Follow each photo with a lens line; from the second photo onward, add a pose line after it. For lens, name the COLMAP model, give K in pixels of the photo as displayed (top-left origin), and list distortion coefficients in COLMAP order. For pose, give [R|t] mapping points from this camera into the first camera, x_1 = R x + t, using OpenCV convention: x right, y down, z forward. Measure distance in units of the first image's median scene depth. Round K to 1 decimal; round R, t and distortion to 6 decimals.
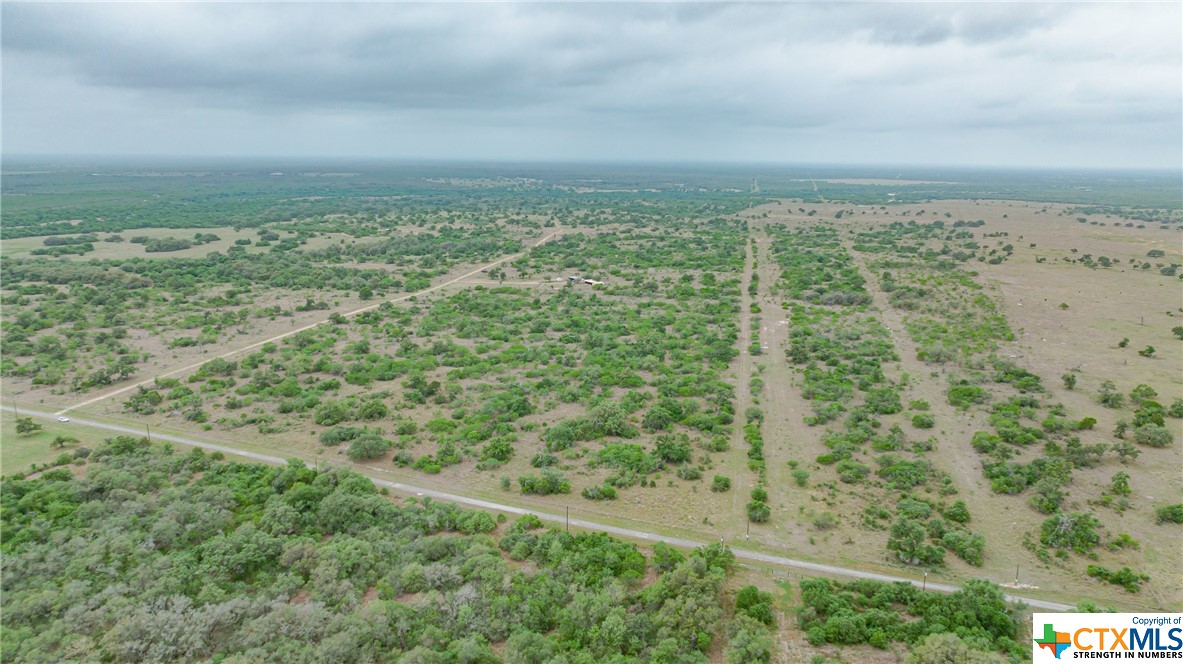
lens RADIAL K [[834.9, 0, 591.5], [0, 834.9, 332.0], [0, 0, 1]] dist [-0.023071, 0.006982]
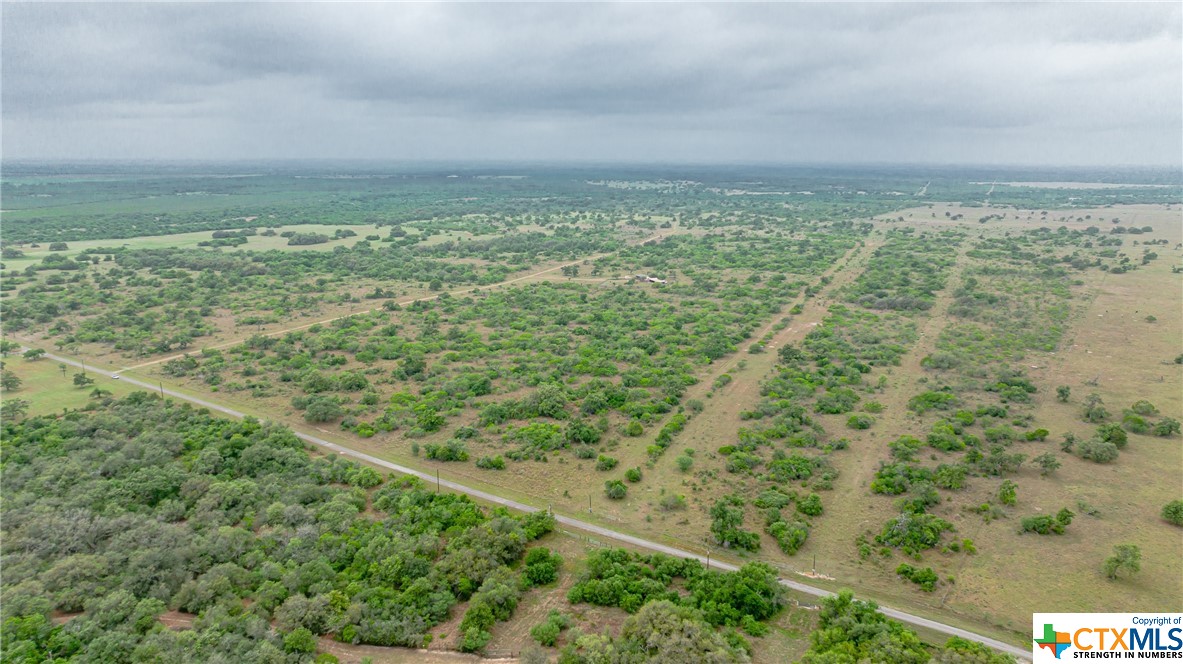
lens RADIAL K [[827.3, 0, 591.6], [0, 827.3, 305.9], [0, 0, 1]] dist [-0.024228, -0.001850]
pose [[0.977469, 0.031443, -0.208724, 0.244862], [-0.038089, 0.998885, -0.027898, 0.005975], [0.207614, 0.035219, 0.977577, -0.038293]]
